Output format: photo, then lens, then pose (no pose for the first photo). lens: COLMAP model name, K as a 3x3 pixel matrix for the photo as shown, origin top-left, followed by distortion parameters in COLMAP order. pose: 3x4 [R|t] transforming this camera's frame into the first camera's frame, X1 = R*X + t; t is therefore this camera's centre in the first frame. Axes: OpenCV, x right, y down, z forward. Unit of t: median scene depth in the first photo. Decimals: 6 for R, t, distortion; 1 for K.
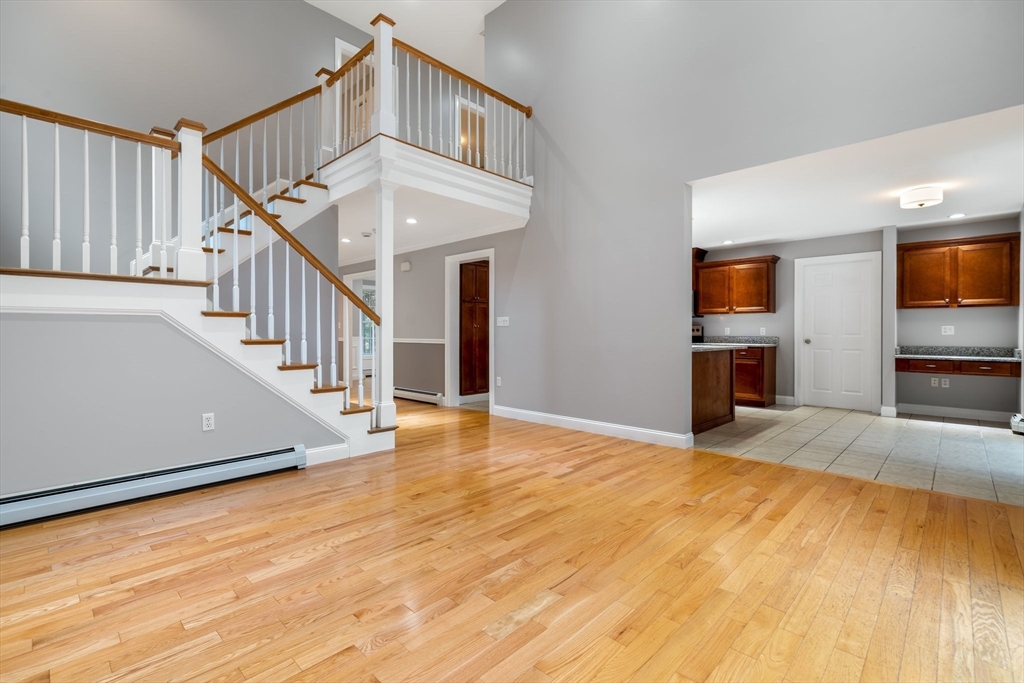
lens RADIAL K [[462.4, 0, 510.8], [0, 462.4, 336.1], [0, 0, 1]] dist [0.000469, 0.001011]
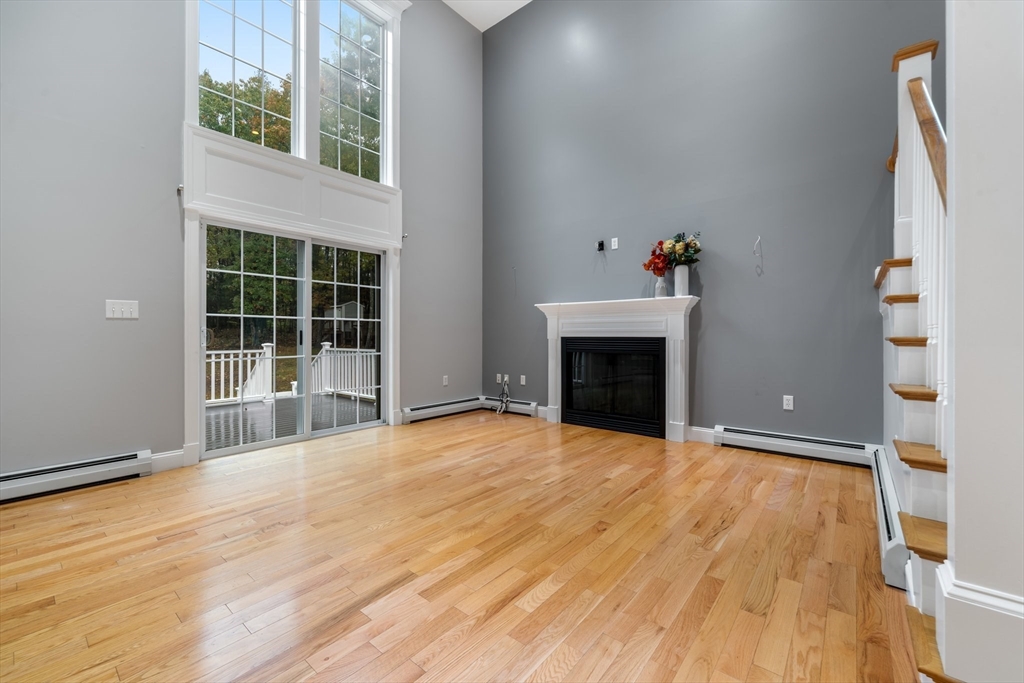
lens RADIAL K [[415.2, 0, 513.5], [0, 415.2, 330.6], [0, 0, 1]] dist [-0.001173, 0.000380]
pose [[-0.996706, -0.001586, -0.081080, 0.008331], [-0.001249, 0.999990, -0.004211, 0.000942], [0.081086, -0.004095, -0.996699, 0.919710]]
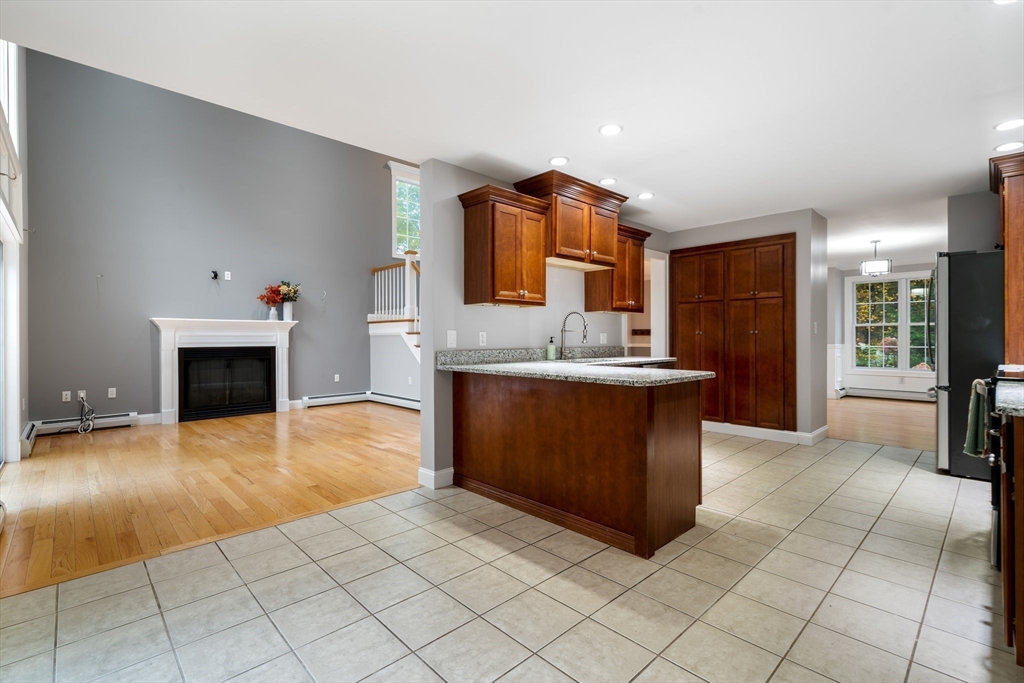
lens RADIAL K [[462.4, 0, 510.8], [0, 462.4, 336.1], [0, 0, 1]] dist [0.000469, 0.001011]
pose [[-0.039714, -0.004482, -0.999201, 0.908731], [-0.002681, 0.999987, -0.004379, -0.014520], [0.999207, 0.002505, -0.039726, 0.901694]]
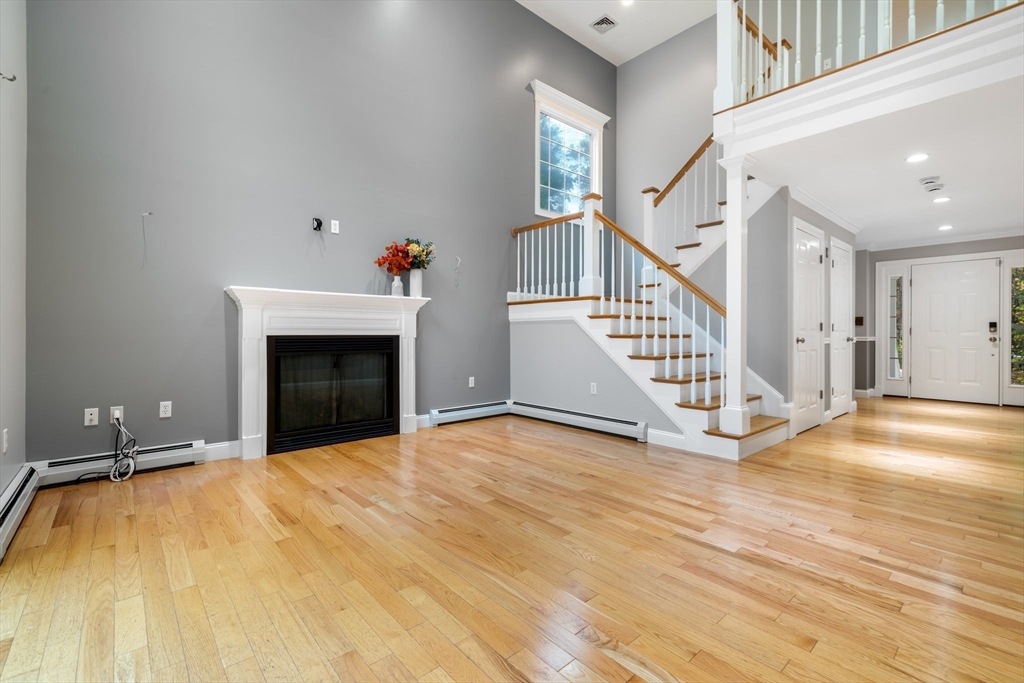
lens RADIAL K [[451.3, 0, 508.0], [0, 451.3, 328.0], [0, 0, 1]] dist [0.001875, 0.000379]
pose [[-0.086989, -0.012399, -0.996132, 0.478038], [-0.008084, 0.999898, -0.011740, 0.004232], [0.996177, 0.007031, -0.087080, 0.482593]]
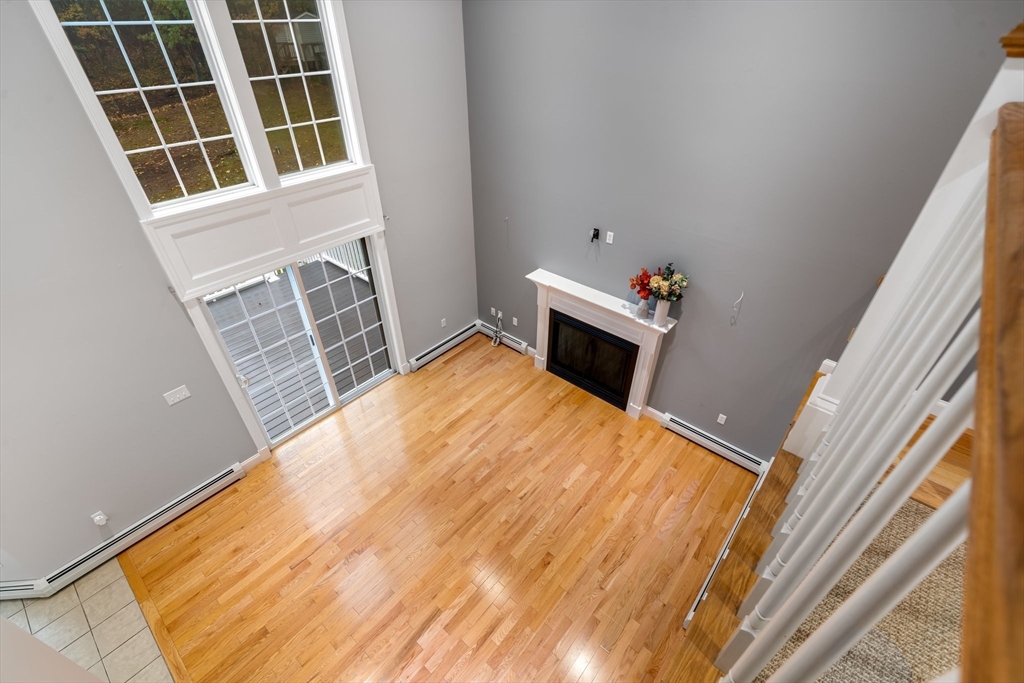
lens RADIAL K [[451.9, 0, 512.0], [0, 451.9, 341.5], [0, 0, 1]] dist [0.001158, 0.000092]
pose [[-0.998323, 0.033619, -0.047121, -0.028870], [-0.001039, 0.803517, 0.595282, -0.517640], [0.057875, 0.594332, -0.802134, 0.899043]]
